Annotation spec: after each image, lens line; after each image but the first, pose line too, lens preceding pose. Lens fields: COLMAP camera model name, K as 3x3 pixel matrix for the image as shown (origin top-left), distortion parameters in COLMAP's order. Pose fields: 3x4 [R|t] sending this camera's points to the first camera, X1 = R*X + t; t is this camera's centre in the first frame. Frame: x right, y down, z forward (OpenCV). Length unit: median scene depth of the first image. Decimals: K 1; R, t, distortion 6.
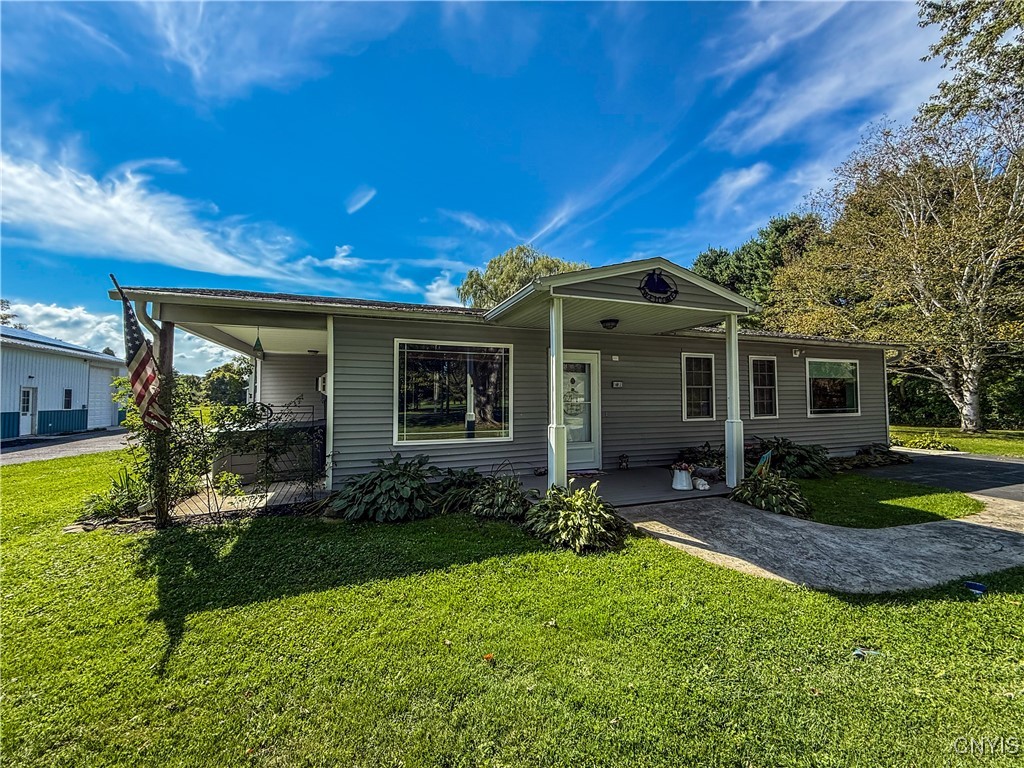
lens RADIAL K [[408.4, 0, 513.3], [0, 408.4, 383.9], [0, 0, 1]] dist [0.002415, -0.000413]
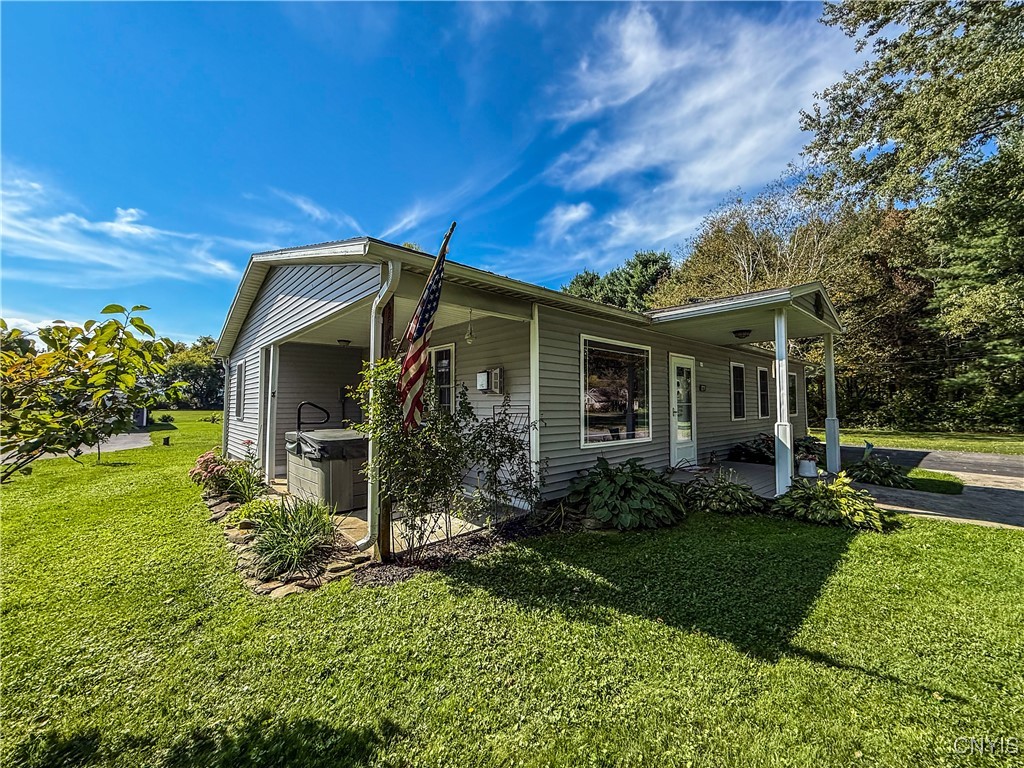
lens RADIAL K [[408.4, 0, 507.3], [0, 408.4, 380.9], [0, 0, 1]] dist [0.002415, -0.000413]
pose [[0.930909, 0.025011, 0.364395, -0.154013], [-0.017544, 0.999563, -0.023788, 0.004262], [-0.364830, 0.015751, 0.930941, 0.037809]]
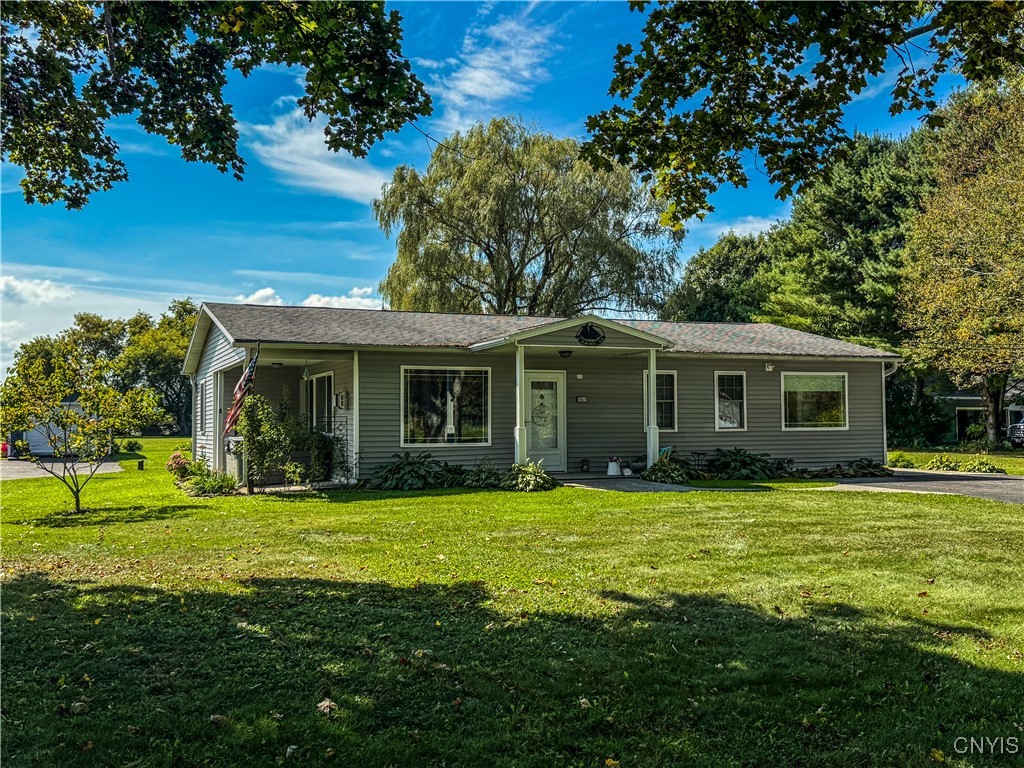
lens RADIAL K [[1065.3, 0, 514.9], [0, 1065.3, 382.1], [0, 0, 1]] dist [0.147692, 0.000000]
pose [[0.999495, -0.002177, 0.031697, -0.006640], [0.002282, 0.999992, -0.003278, -0.009057], [-0.031690, 0.003348, 0.999492, -0.476058]]
